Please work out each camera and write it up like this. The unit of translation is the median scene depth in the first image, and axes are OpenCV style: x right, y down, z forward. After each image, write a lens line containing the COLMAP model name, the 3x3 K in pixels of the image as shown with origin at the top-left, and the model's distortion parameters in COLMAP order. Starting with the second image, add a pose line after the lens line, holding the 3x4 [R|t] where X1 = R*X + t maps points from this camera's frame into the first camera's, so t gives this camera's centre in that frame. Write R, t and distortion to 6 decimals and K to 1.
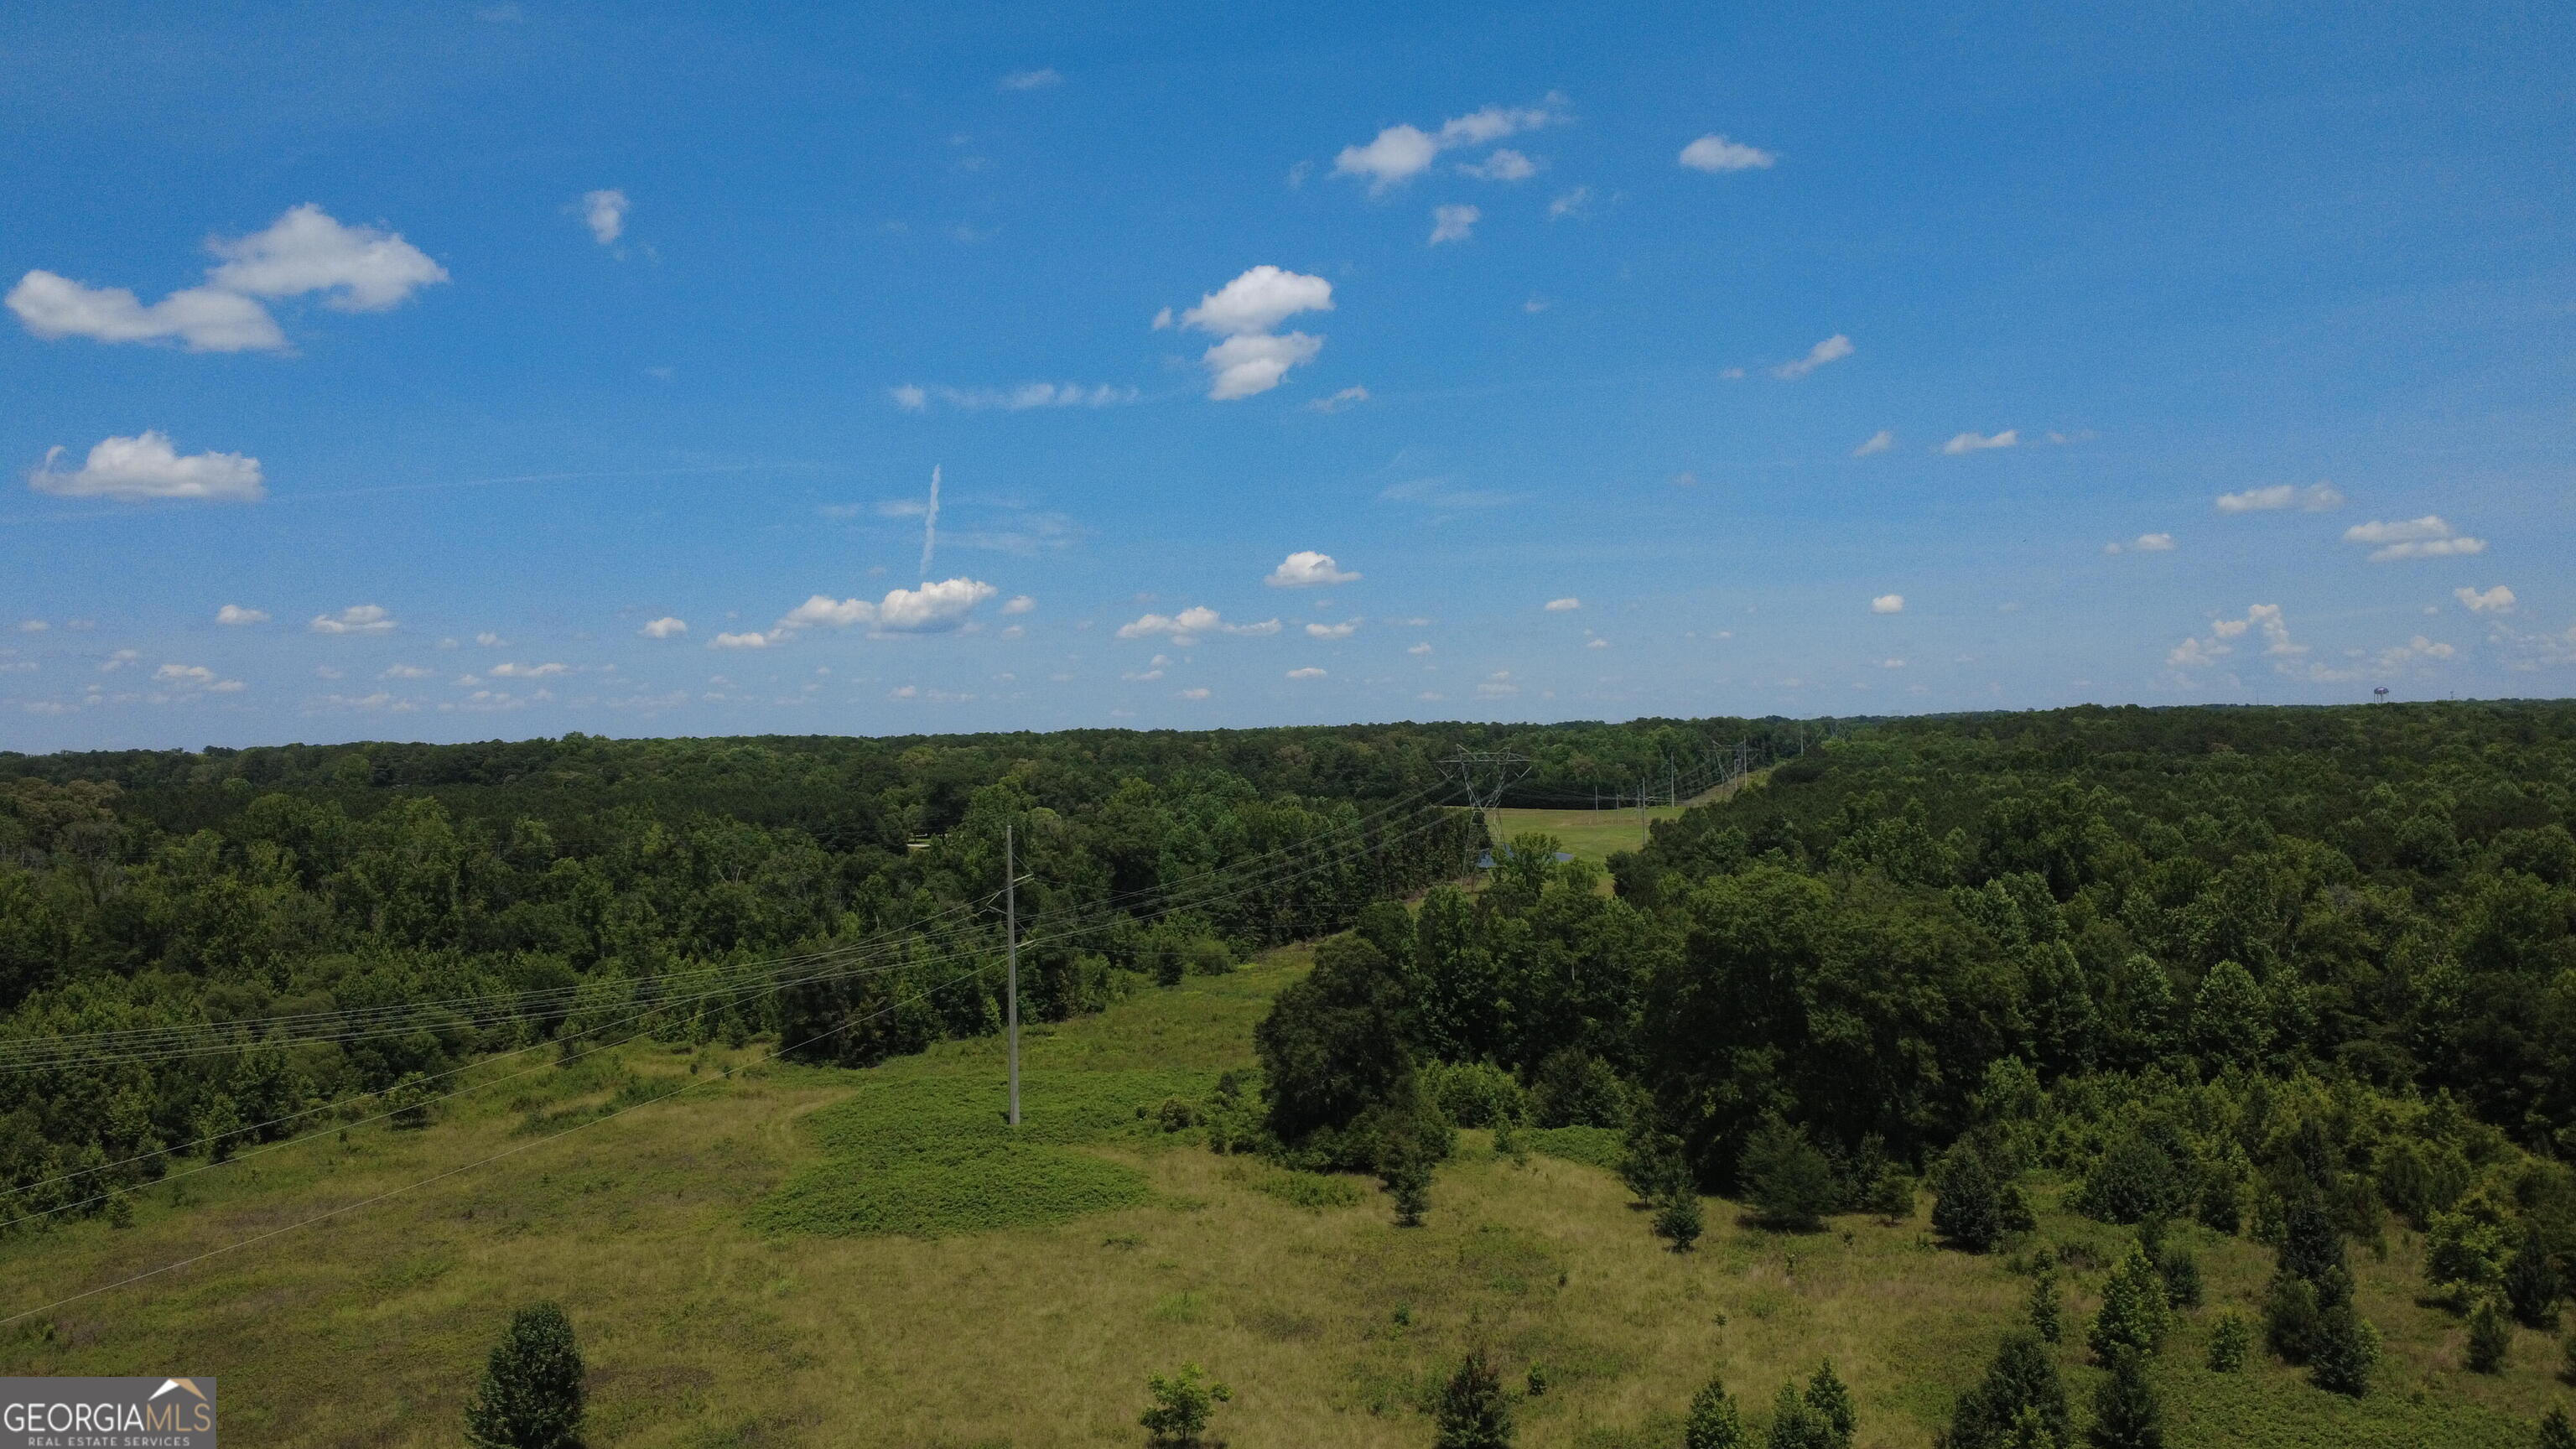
lens RADIAL K [[1878.2, 0, 1289.9], [0, 1878.2, 740.5], [0, 0, 1]] dist [-0.004659, 0.006653]
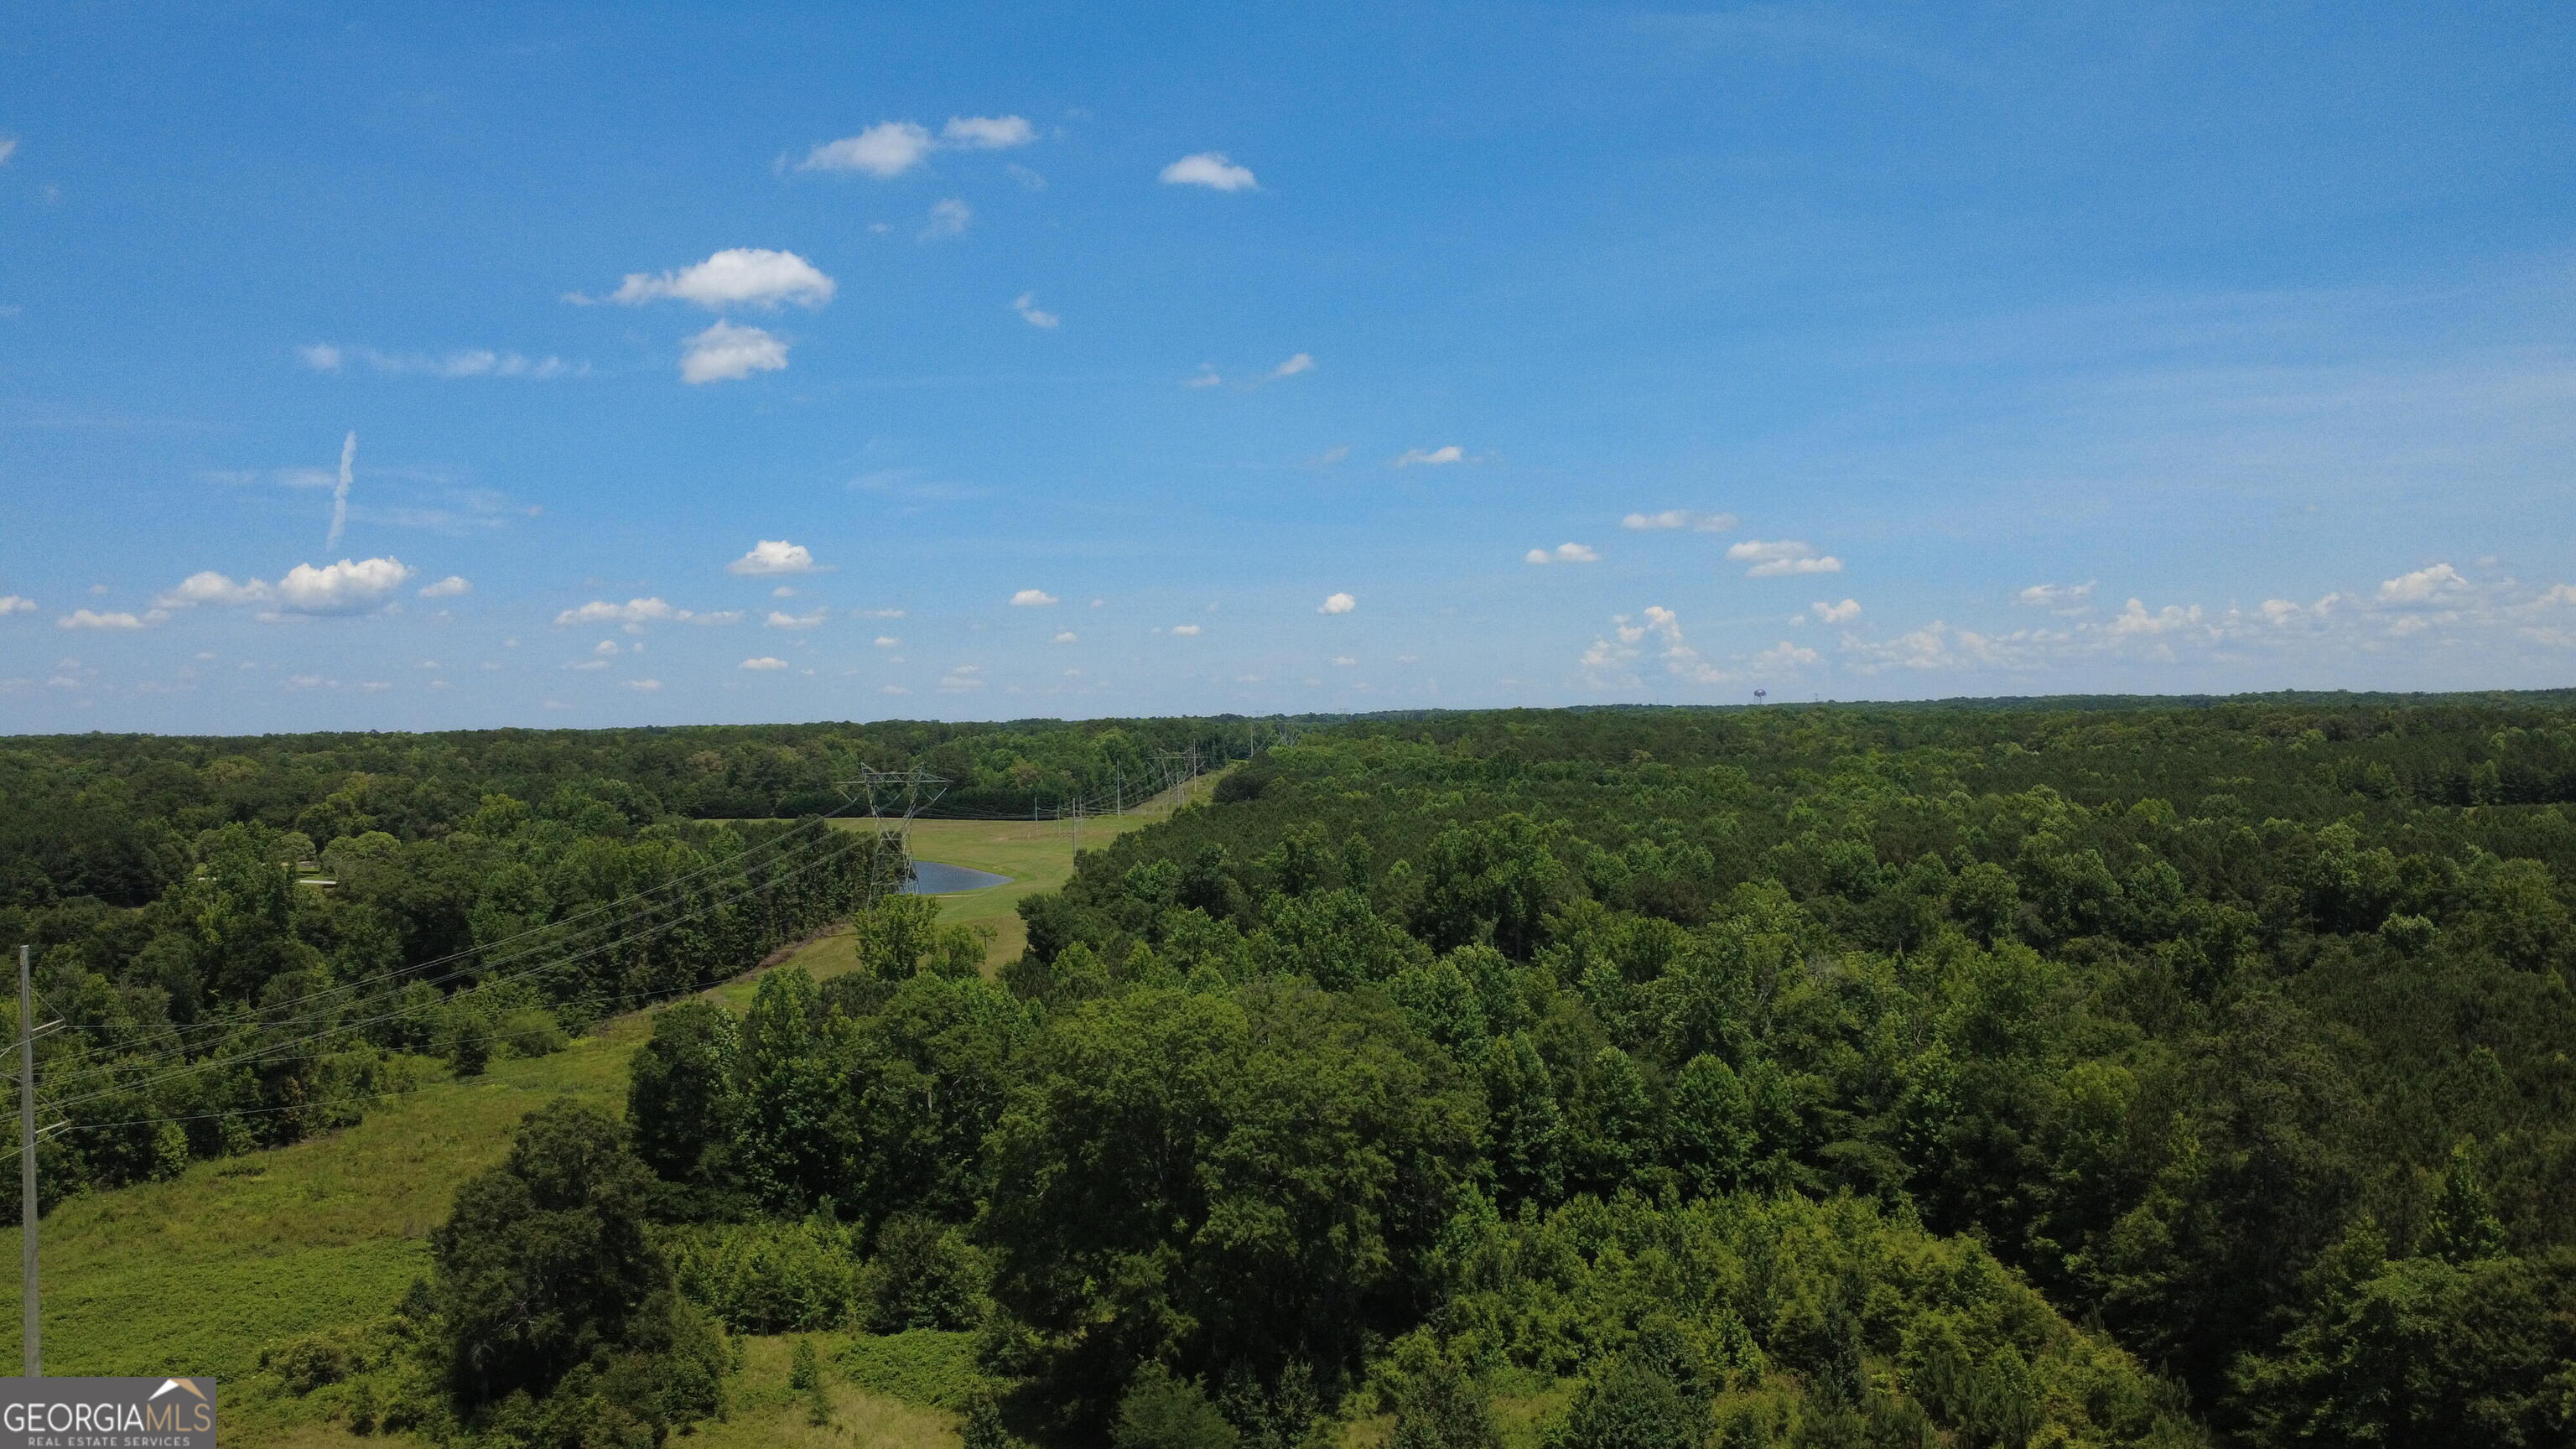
lens RADIAL K [[1878.2, 0, 1291.1], [0, 1878.2, 729.2], [0, 0, 1]] dist [-0.004659, 0.006653]
pose [[0.959794, 0.001832, 0.280698, 0.064957], [-0.001045, 0.999995, -0.002953, -0.020548], [-0.280702, 0.002541, 0.959792, 0.189896]]
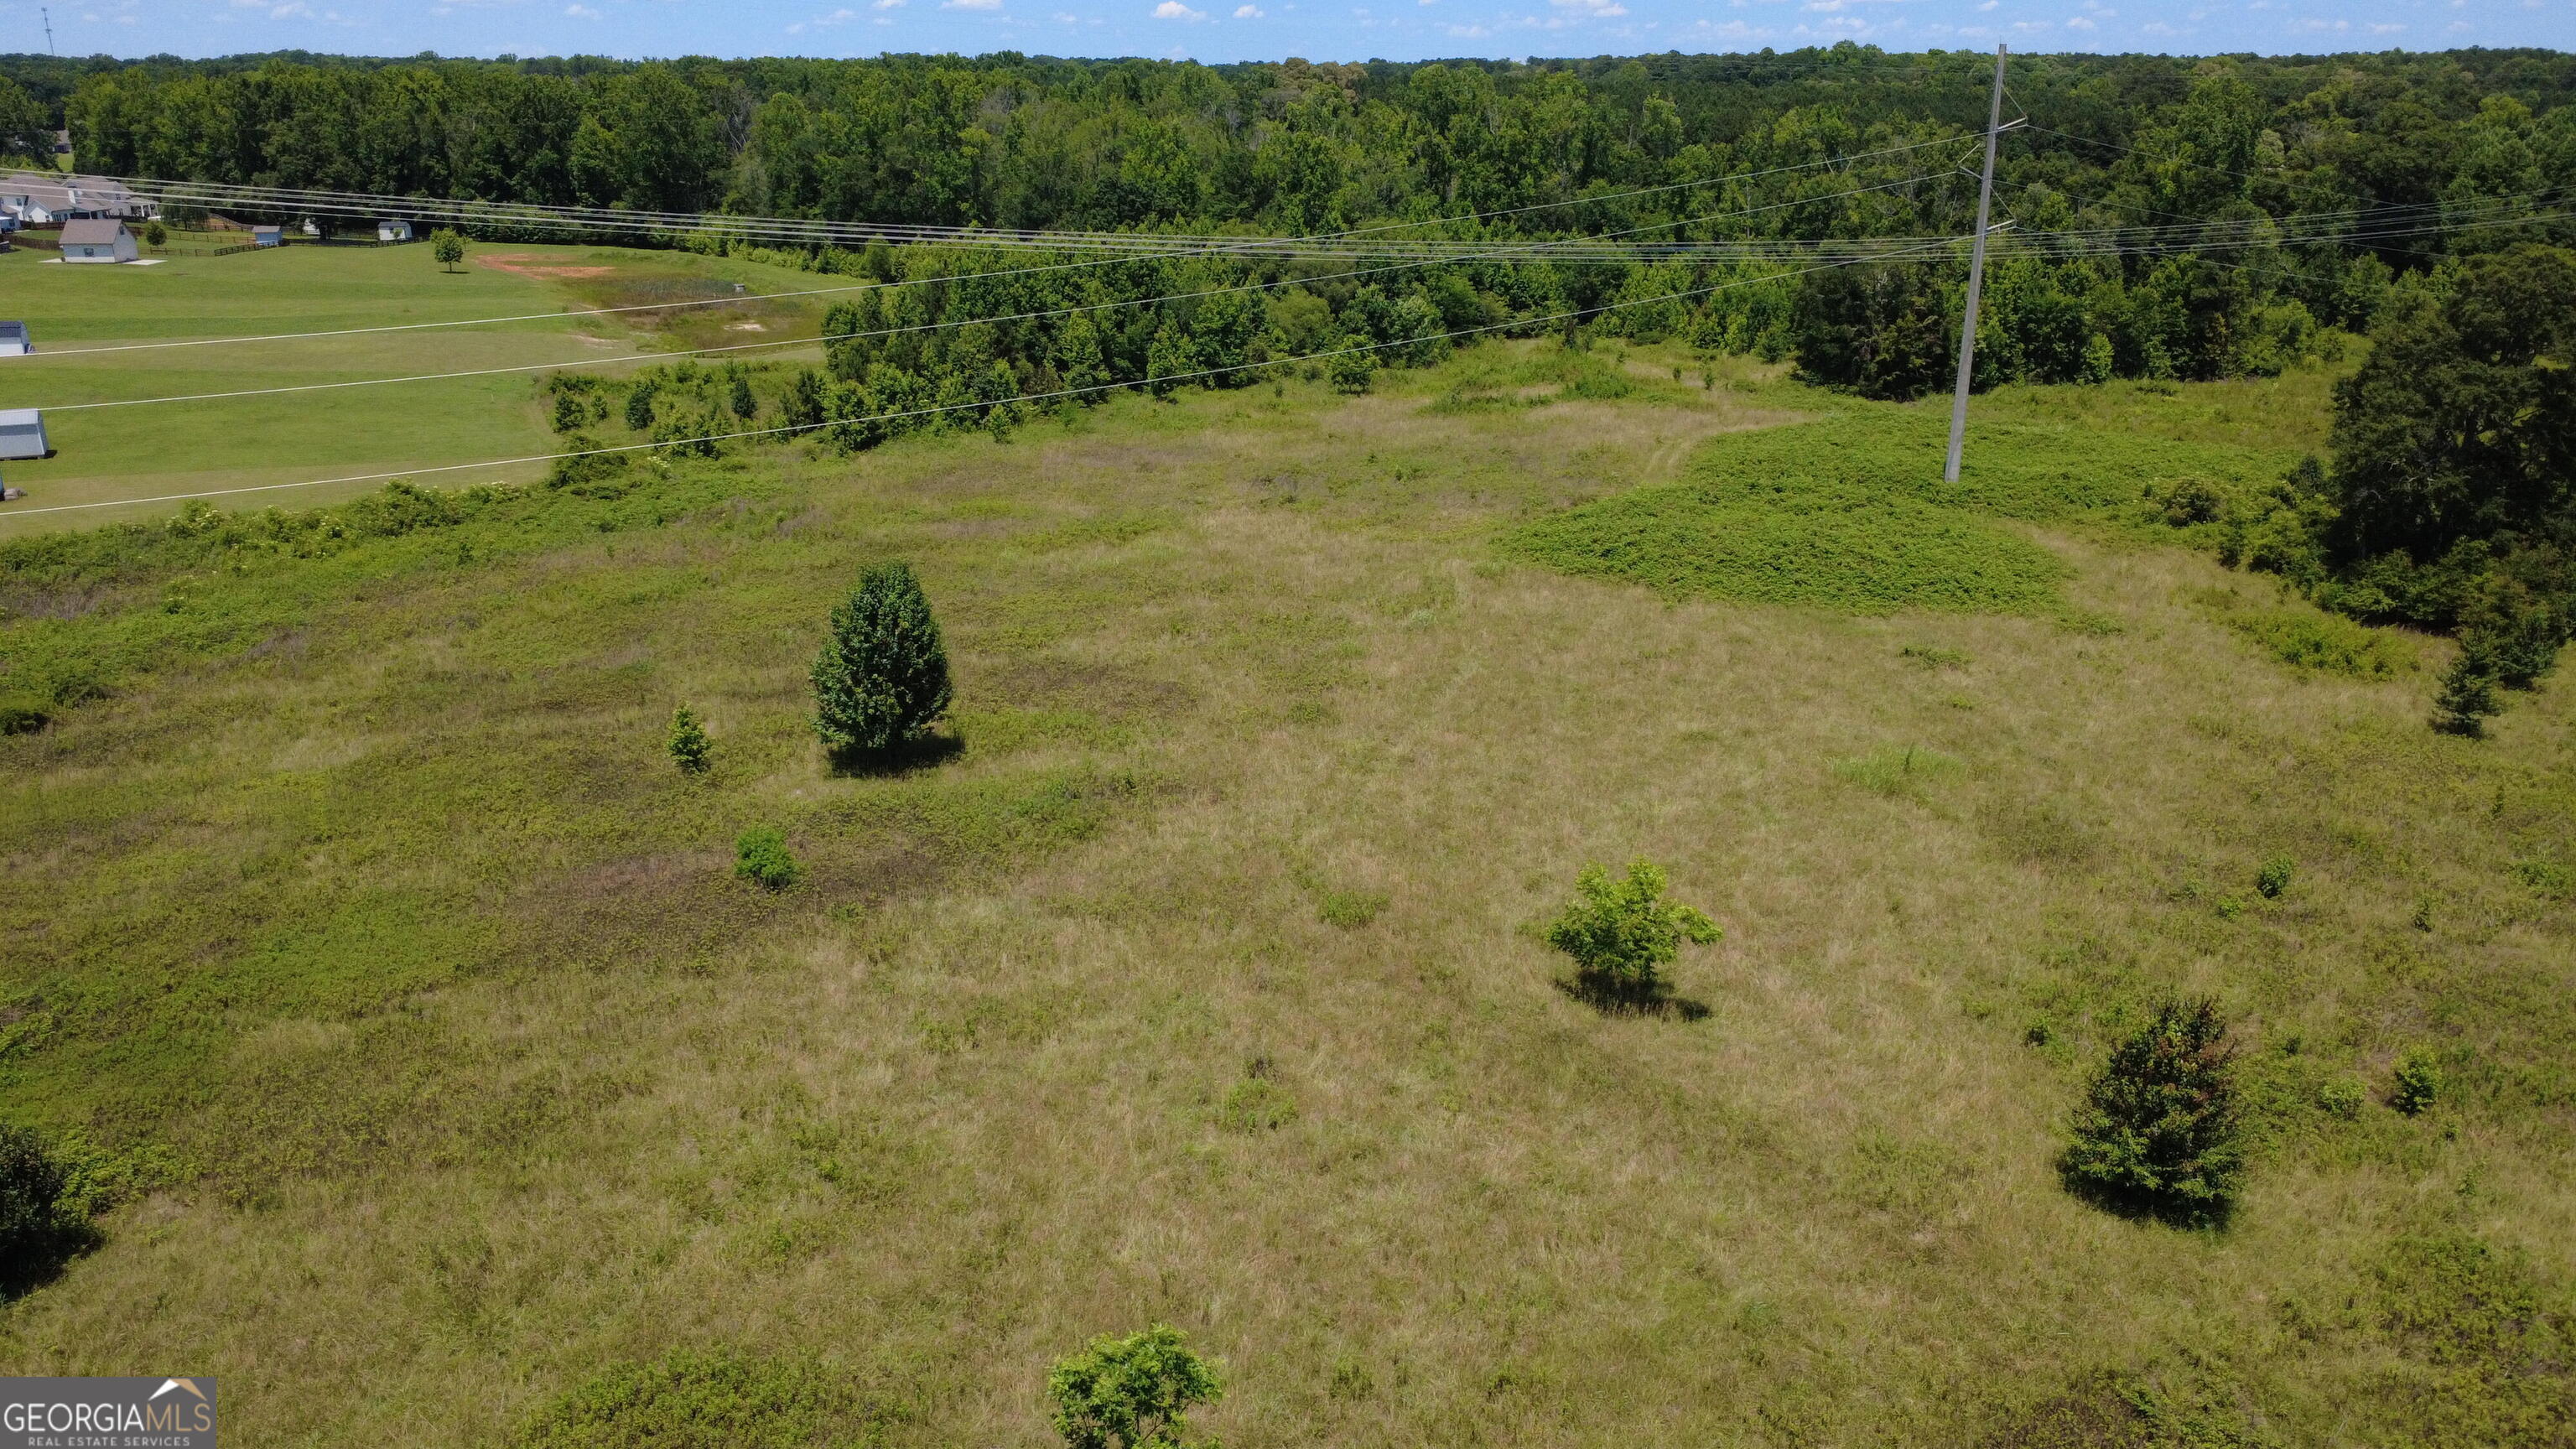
lens RADIAL K [[1878.2, 0, 1292.1], [0, 1878.2, 724.1], [0, 0, 1]] dist [-0.004659, 0.006653]
pose [[0.785575, 0.223264, -0.577084, 0.069453], [-0.022236, 0.942219, 0.334260, 0.041525], [0.618367, -0.249754, 0.745148, 0.205435]]
